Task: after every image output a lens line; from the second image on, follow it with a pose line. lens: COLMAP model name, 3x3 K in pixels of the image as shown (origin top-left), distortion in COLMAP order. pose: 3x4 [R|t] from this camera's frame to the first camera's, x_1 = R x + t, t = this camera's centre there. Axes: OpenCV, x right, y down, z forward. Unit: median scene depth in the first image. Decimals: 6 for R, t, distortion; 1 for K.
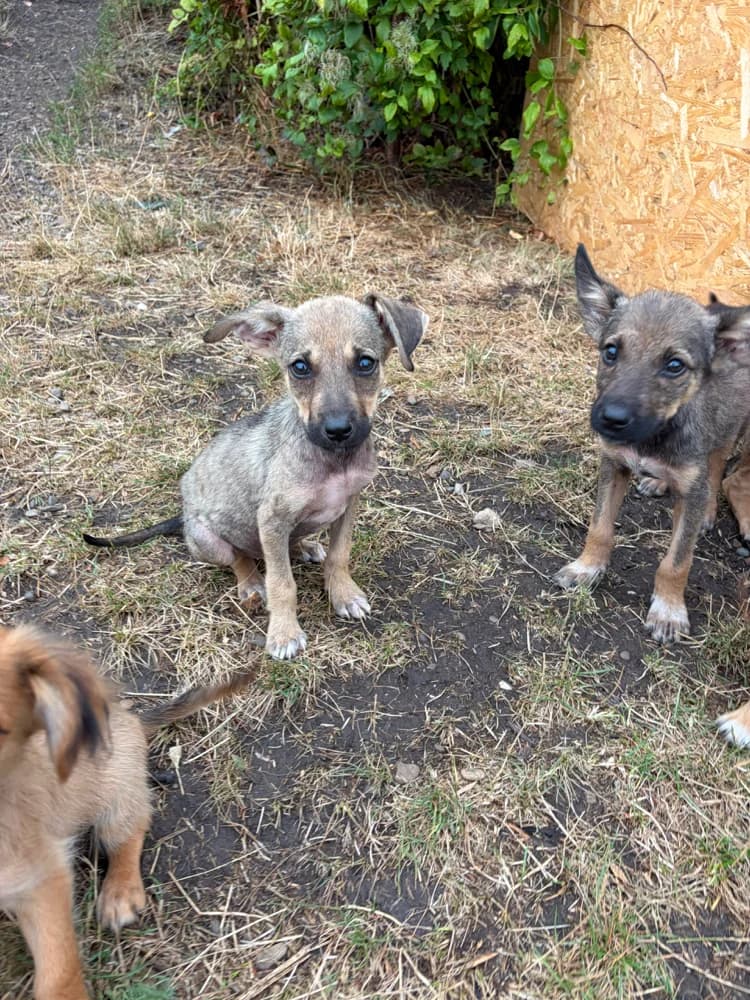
lens RADIAL K [[700.1, 0, 372.0], [0, 700.1, 500.1], [0, 0, 1]] dist [0.002930, -0.003636]
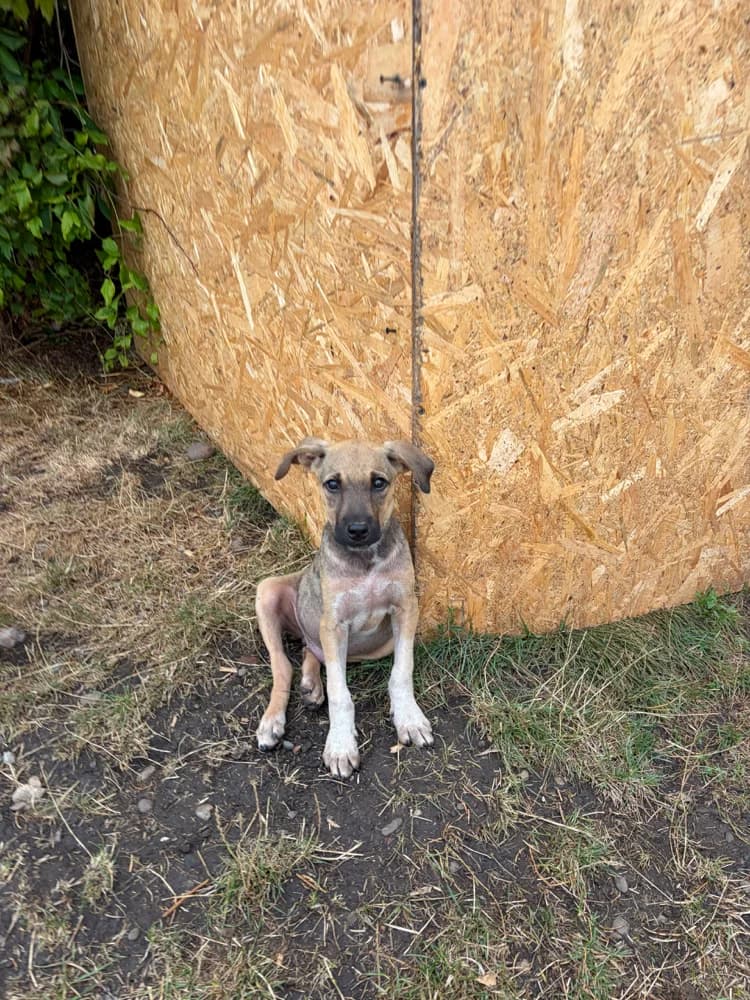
lens RADIAL K [[700.1, 0, 374.5], [0, 700.1, 499.6], [0, 0, 1]] dist [0.002930, -0.003636]
pose [[0.939922, -0.231252, 0.251136, 0.289937], [0.245847, 0.968906, -0.027937, -0.139098], [-0.236867, 0.088000, 0.967548, -0.066082]]
